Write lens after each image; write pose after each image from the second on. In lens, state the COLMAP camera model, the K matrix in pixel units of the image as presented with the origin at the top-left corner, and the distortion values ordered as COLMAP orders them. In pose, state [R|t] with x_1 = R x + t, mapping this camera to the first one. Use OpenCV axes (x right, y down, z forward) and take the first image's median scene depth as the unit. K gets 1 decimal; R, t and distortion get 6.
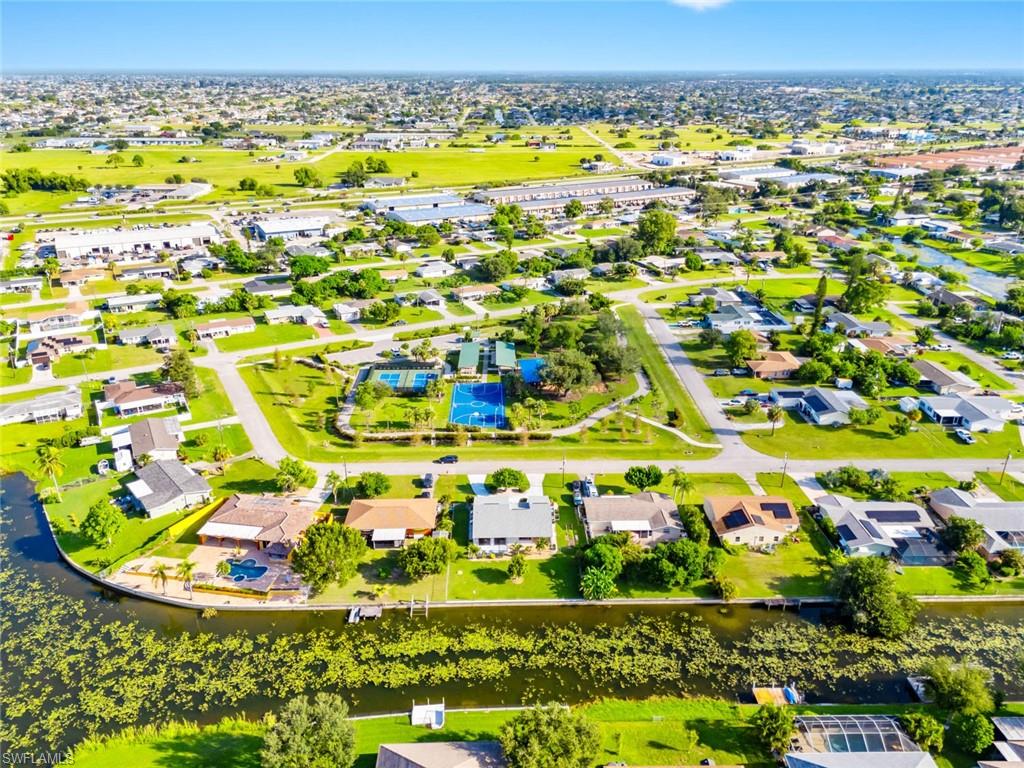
lens RADIAL K [[754.4, 0, 516.1], [0, 754.4, 382.4], [0, 0, 1]] dist [0.072186, -0.071035]
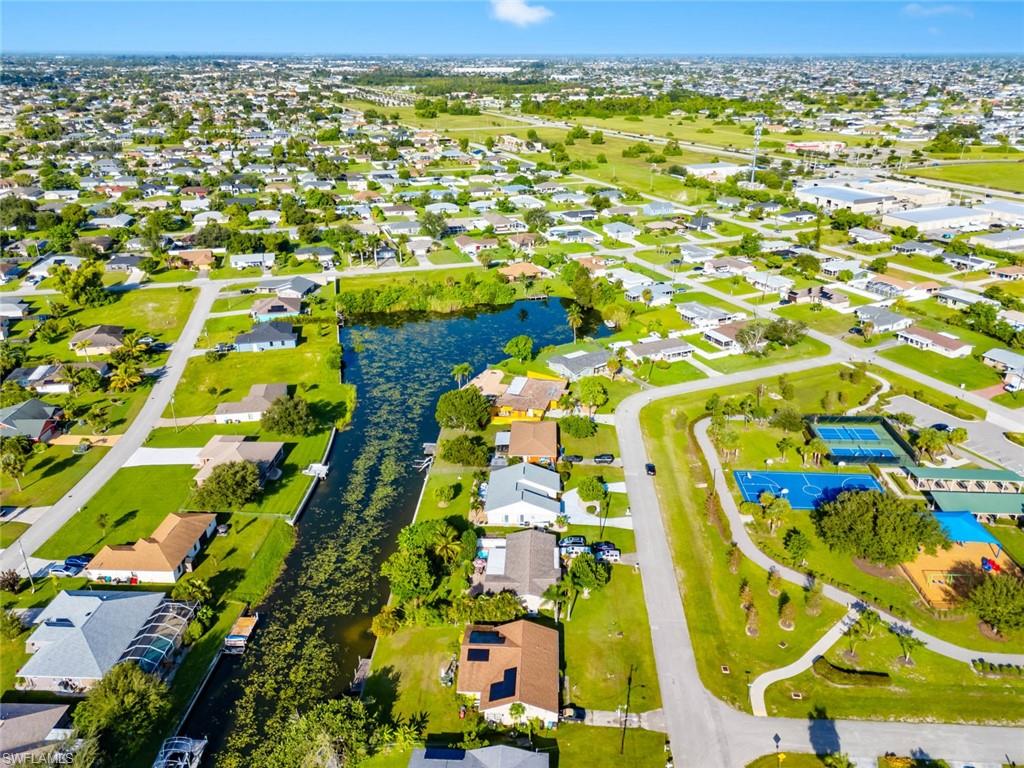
lens RADIAL K [[754.4, 0, 516.1], [0, 754.4, 382.4], [0, 0, 1]] dist [0.072186, -0.071035]
pose [[-0.067998, 0.398153, -0.914796, 0.694792], [-0.381549, 0.836838, 0.392584, -0.276725], [0.921844, 0.375734, 0.095012, 0.666083]]
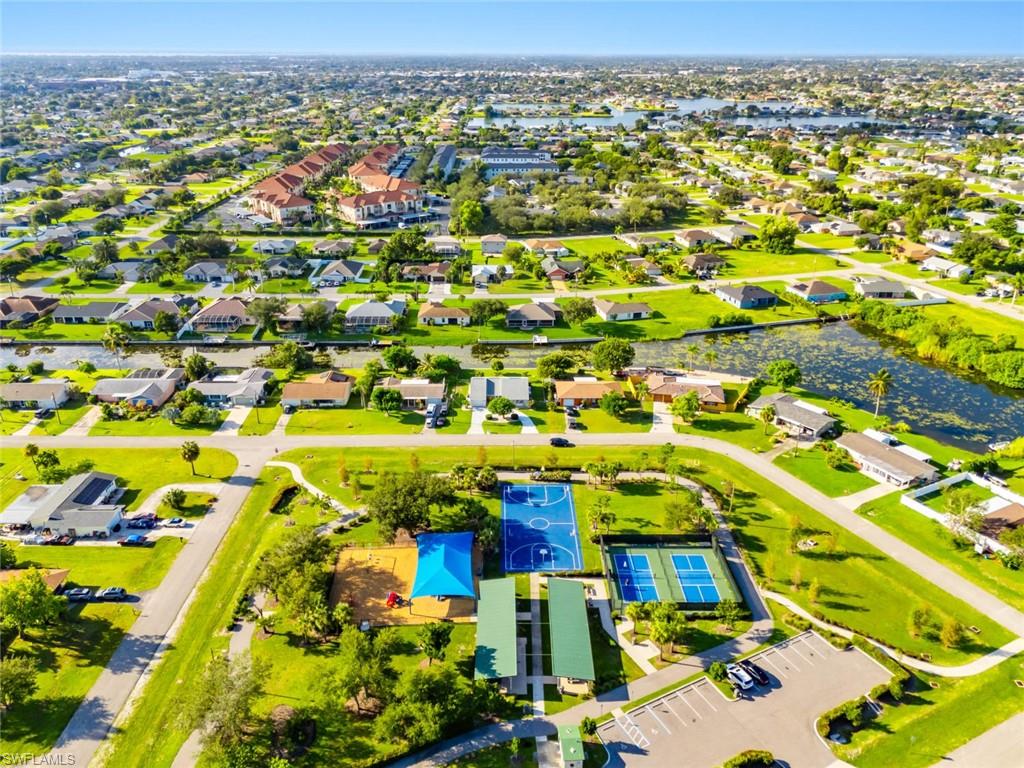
lens RADIAL K [[754.4, 0, 516.1], [0, 754.4, 382.4], [0, 0, 1]] dist [0.072186, -0.071035]
pose [[-0.999933, -0.006509, 0.009533, -0.038212], [0.002330, 0.695025, 0.718982, -0.634485], [-0.011305, 0.718956, -0.694963, 1.534299]]
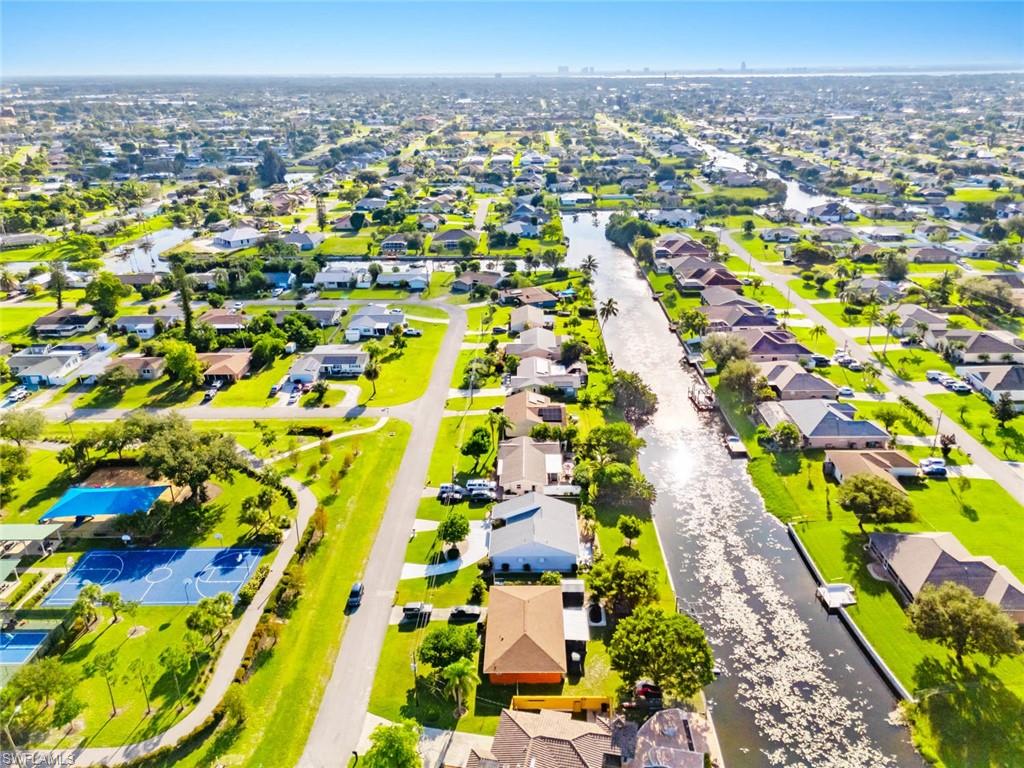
lens RADIAL K [[754.4, 0, 516.1], [0, 754.4, 382.4], [0, 0, 1]] dist [0.072186, -0.071035]
pose [[0.037446, -0.382208, 0.923317, -0.583671], [0.391390, 0.855757, 0.338368, -0.210743], [-0.919463, 0.348707, 0.181637, 0.640774]]
